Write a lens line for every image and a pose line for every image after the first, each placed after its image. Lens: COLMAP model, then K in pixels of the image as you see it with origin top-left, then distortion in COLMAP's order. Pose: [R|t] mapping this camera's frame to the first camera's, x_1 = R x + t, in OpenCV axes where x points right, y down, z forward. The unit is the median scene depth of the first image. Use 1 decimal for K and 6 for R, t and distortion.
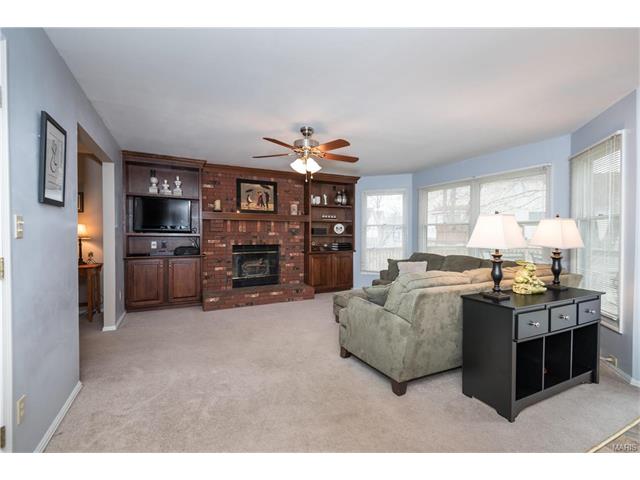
lens RADIAL K [[293.1, 0, 320.4], [0, 293.1, 236.9], [0, 0, 1]] dist [0.091052, -0.000162]
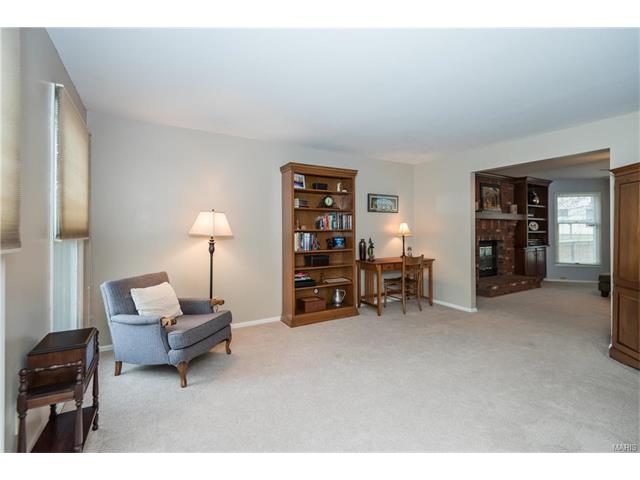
lens RADIAL K [[301.5, 0, 321.6], [0, 301.5, 224.9], [0, 0, 1]] dist [0.012864, -0.000792]
pose [[0.997368, 0.000982, 0.072503, -0.934178], [0.000899, 0.999664, -0.025907, -0.003326], [-0.072504, 0.025904, 0.997032, -0.118822]]
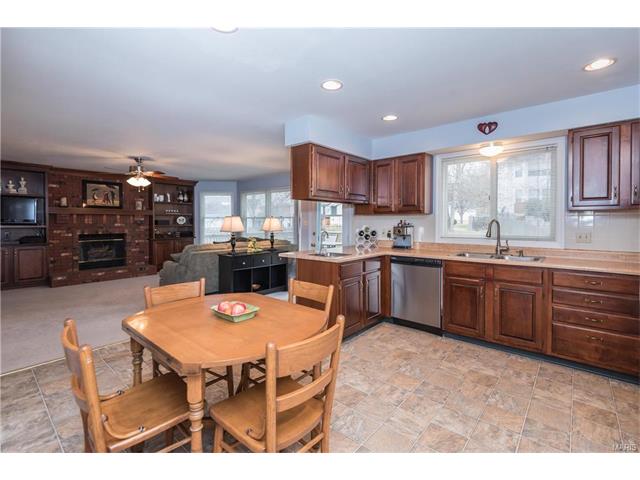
lens RADIAL K [[301.5, 0, 321.6], [0, 301.5, 224.9], [0, 0, 1]] dist [0.012864, -0.000792]
pose [[0.921352, -0.007533, 0.388657, 0.128118], [0.009024, 0.999957, -0.002011, 0.000059], [-0.388626, 0.005360, 0.921380, -0.502279]]
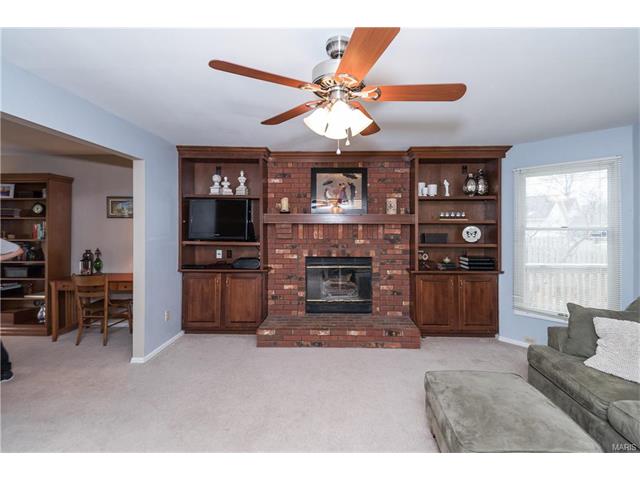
lens RADIAL K [[301.5, 0, 321.6], [0, 301.5, 224.9], [0, 0, 1]] dist [0.012864, -0.000792]
pose [[0.884058, -0.003905, -0.467361, 0.091748], [-0.006774, 0.999753, -0.021166, -0.034606], [0.467328, 0.021878, 0.883813, 0.322578]]
